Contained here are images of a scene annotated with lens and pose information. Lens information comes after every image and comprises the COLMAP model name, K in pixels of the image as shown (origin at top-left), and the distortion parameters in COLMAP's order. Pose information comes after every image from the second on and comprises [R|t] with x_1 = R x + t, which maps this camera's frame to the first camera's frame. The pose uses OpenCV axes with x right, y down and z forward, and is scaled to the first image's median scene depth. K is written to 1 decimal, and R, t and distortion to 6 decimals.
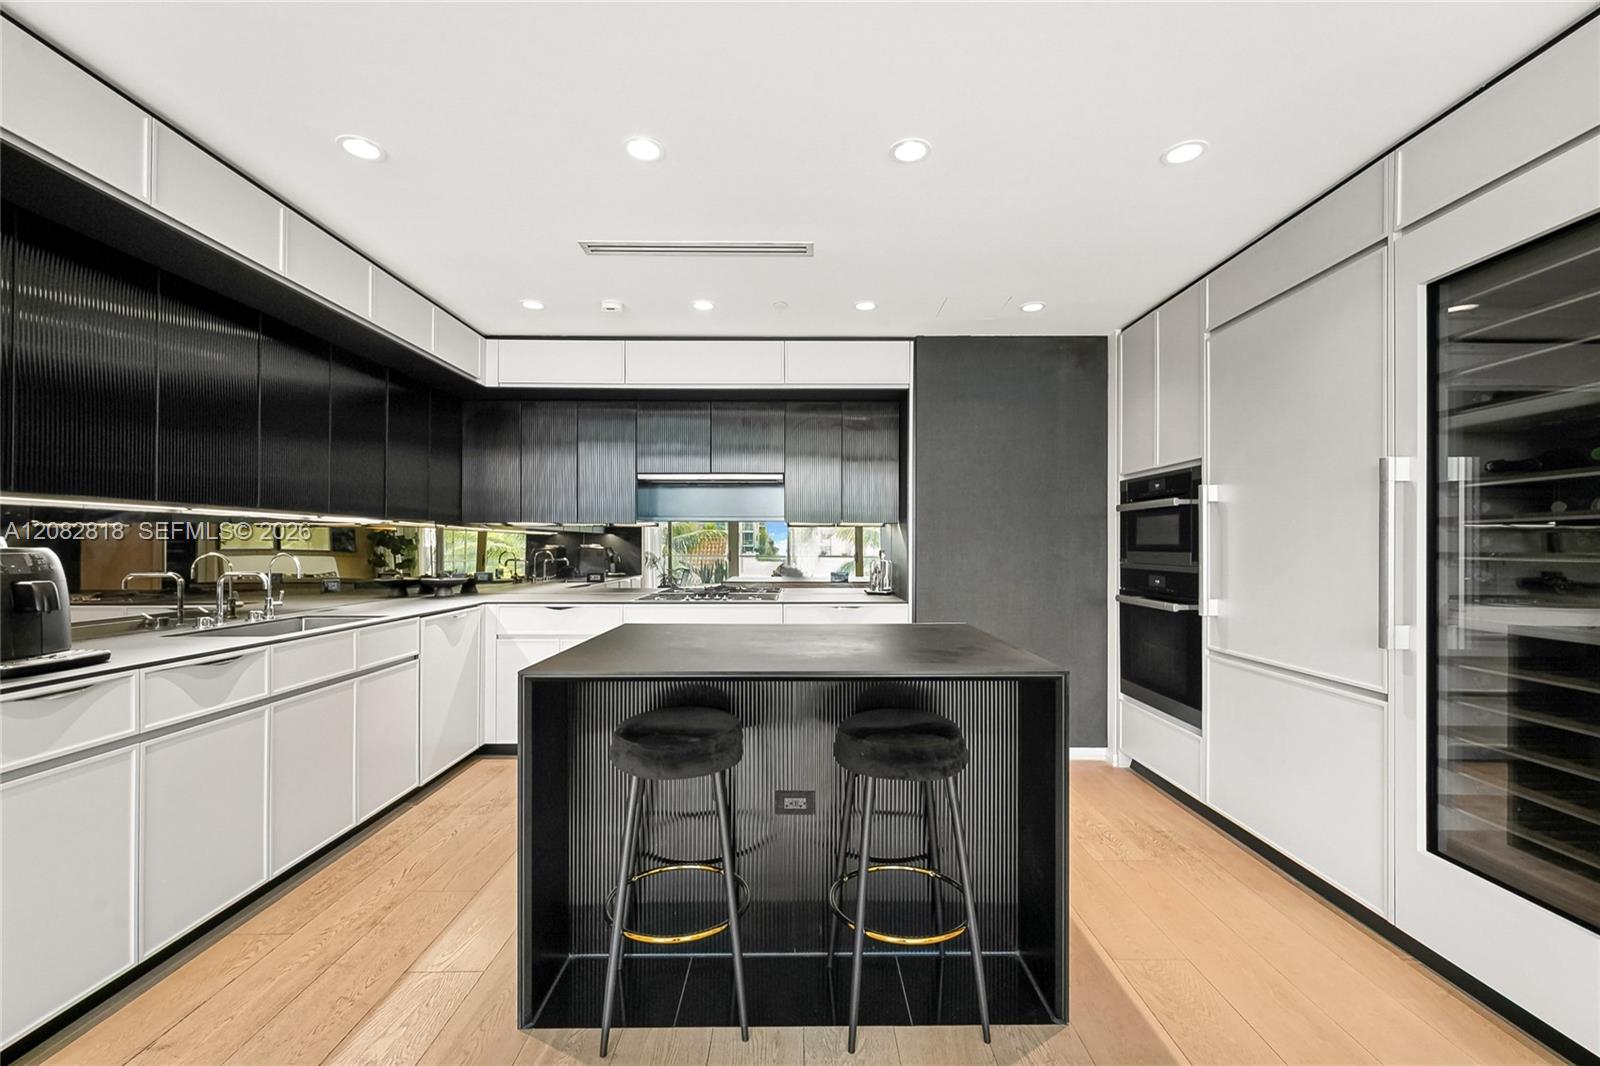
lens RADIAL K [[656.6, 0, 767.9], [0, 656.6, 528.2], [0, 0, 1]] dist [-0.025564, 0.000355]
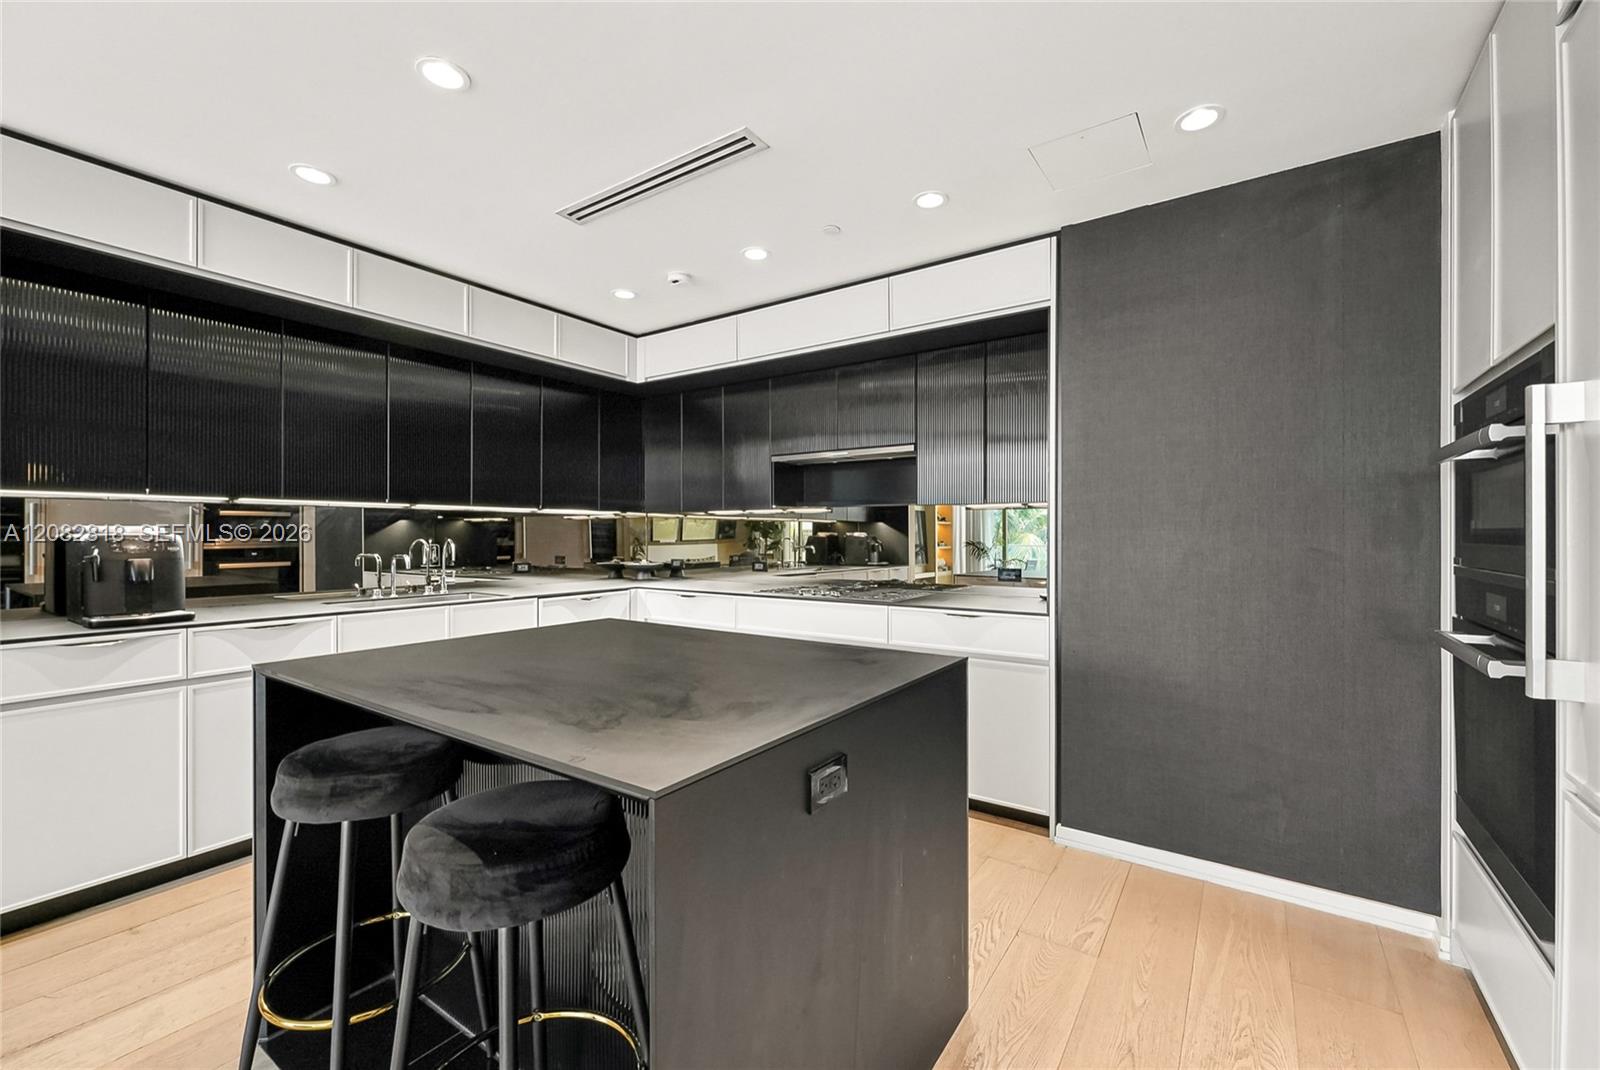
lens RADIAL K [[630.6, 0, 801.3], [0, 630.6, 525.9], [0, 0, 1]] dist [-0.011770, 0.000002]
pose [[0.839426, -0.007571, -0.543421, 0.357009], [0.014493, 0.999859, 0.008457, 0.009798], [0.543281, -0.014975, 0.839418, 0.296941]]
